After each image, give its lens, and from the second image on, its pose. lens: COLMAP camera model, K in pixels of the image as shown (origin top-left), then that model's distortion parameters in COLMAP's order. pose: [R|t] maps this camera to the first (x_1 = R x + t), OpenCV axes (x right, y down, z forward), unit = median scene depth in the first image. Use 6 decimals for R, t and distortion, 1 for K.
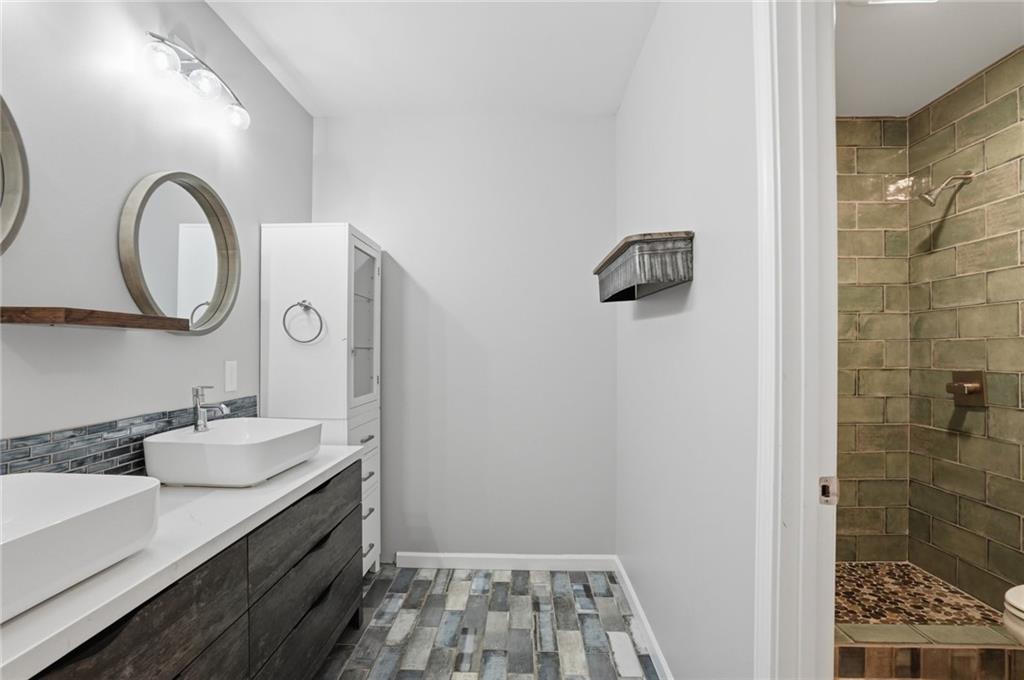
lens RADIAL K [[476.1, 0, 504.5], [0, 476.1, 339.4], [0, 0, 1]] dist [-0.058211, 0.021436]
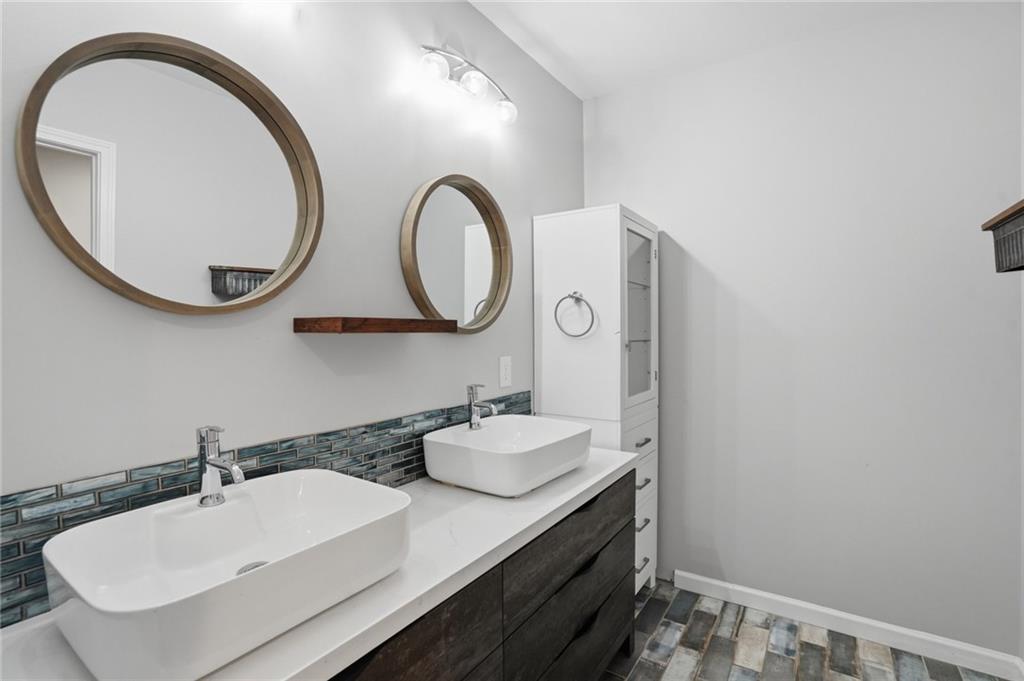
lens RADIAL K [[476.1, 0, 504.5], [0, 476.1, 339.9], [0, 0, 1]] dist [-0.058211, 0.021436]
pose [[0.839861, 0.000694, -0.542802, -0.030689], [0.017828, 0.999424, 0.028863, -0.019990], [0.542509, -0.033918, 0.839365, 0.141190]]
